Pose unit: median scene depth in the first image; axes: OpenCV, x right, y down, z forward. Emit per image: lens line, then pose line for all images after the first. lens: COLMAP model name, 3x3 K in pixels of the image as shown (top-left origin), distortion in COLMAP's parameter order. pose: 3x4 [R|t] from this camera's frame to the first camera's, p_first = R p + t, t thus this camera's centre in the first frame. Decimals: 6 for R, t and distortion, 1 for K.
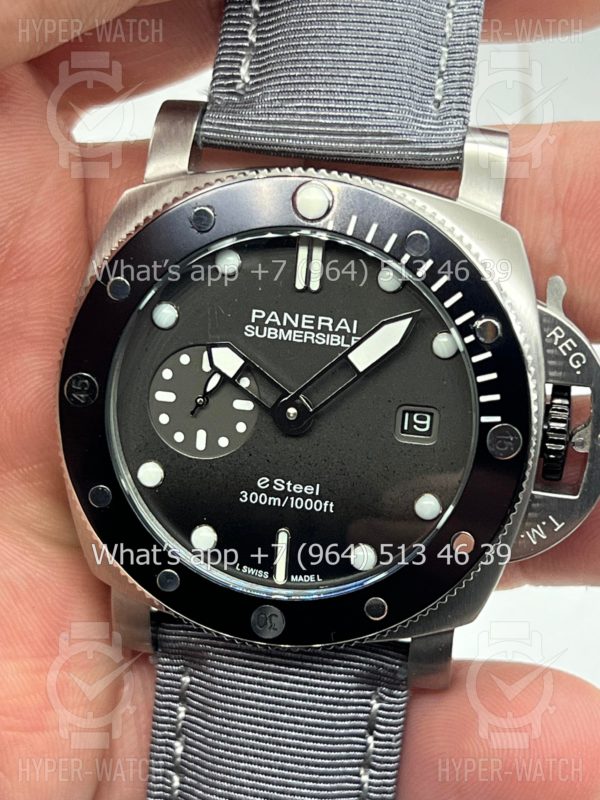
lens RADIAL K [[1825.5, 0, 303.4], [0, 1825.5, 420.6], [0, 0, 1]] dist [1.262833, -11.632113]
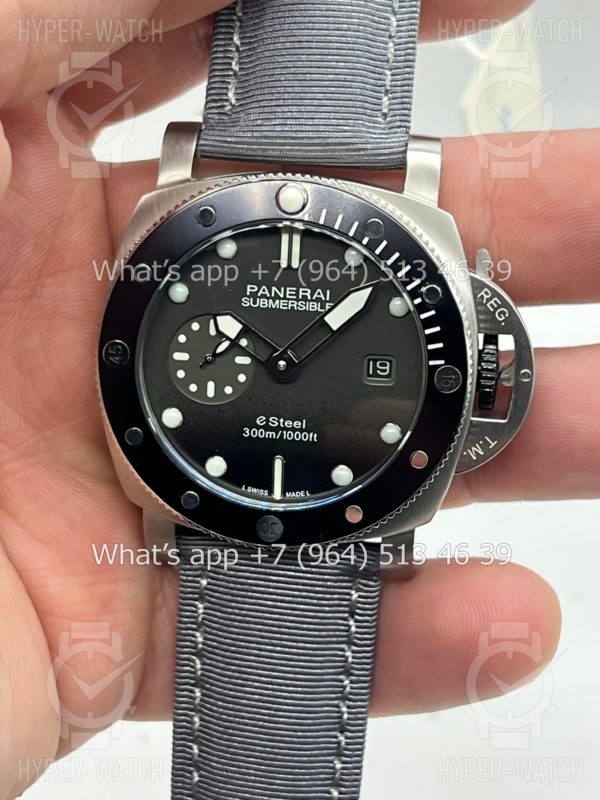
lens RADIAL K [[1734.0, 0, 295.9], [0, 1734.0, 379.6], [0, 0, 1]] dist [1.261750, 0.044538]
pose [[0.998844, -0.041877, 0.023590, -0.025056], [0.042047, 0.999093, -0.006771, 0.014610], [-0.023285, 0.007755, 0.999699, -0.209204]]
